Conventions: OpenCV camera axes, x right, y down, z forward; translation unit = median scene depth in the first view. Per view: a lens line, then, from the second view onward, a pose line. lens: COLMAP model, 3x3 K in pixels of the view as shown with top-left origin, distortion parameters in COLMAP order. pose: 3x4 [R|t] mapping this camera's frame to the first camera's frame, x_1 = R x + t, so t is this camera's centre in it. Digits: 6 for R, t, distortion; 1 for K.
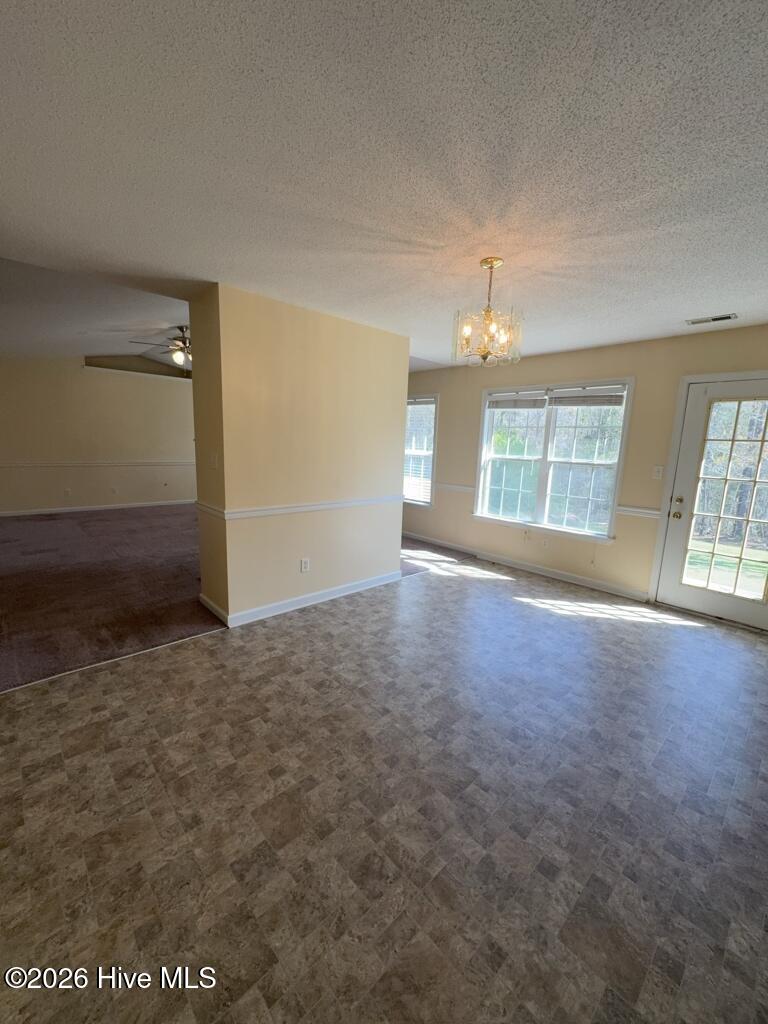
lens RADIAL K [[410.7, 0, 384.0], [0, 410.7, 512.0], [0, 0, 1]] dist [-0.000867, 0.000007]
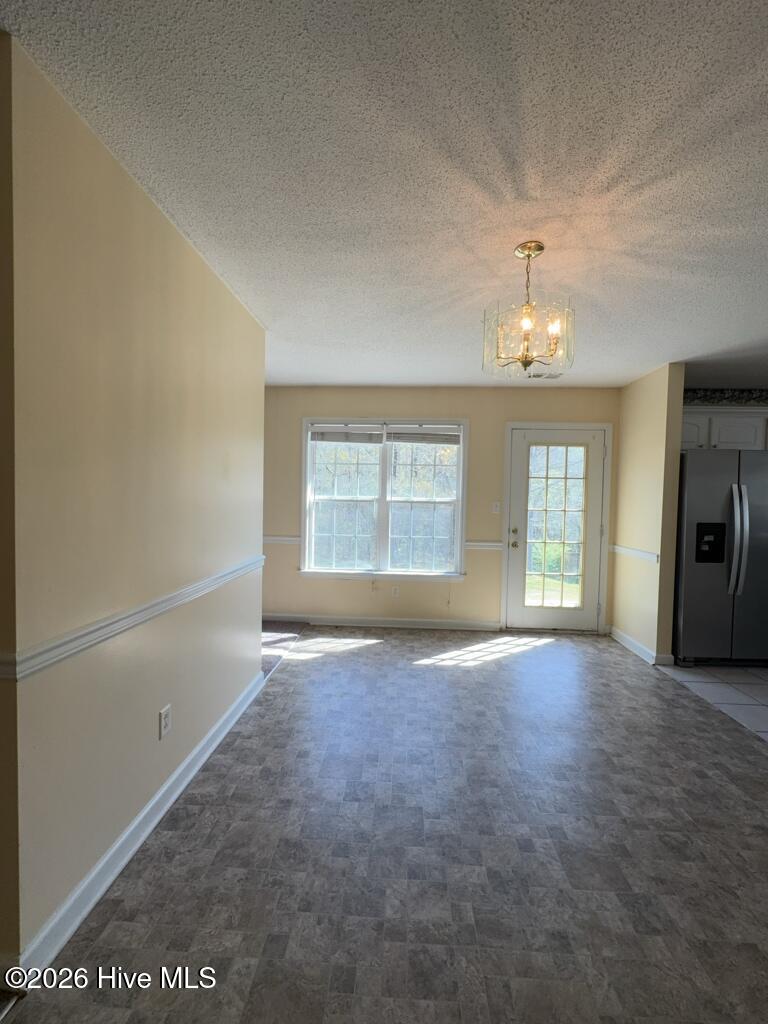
lens RADIAL K [[425.2, 0, 384.0], [0, 425.2, 512.0], [0, 0, 1]] dist [-0.001793, 0.000001]
pose [[0.718040, -0.044800, 0.694559, -0.314487], [0.121490, 0.990673, -0.061698, -0.049373], [-0.685317, 0.128683, 0.716785, 0.389507]]
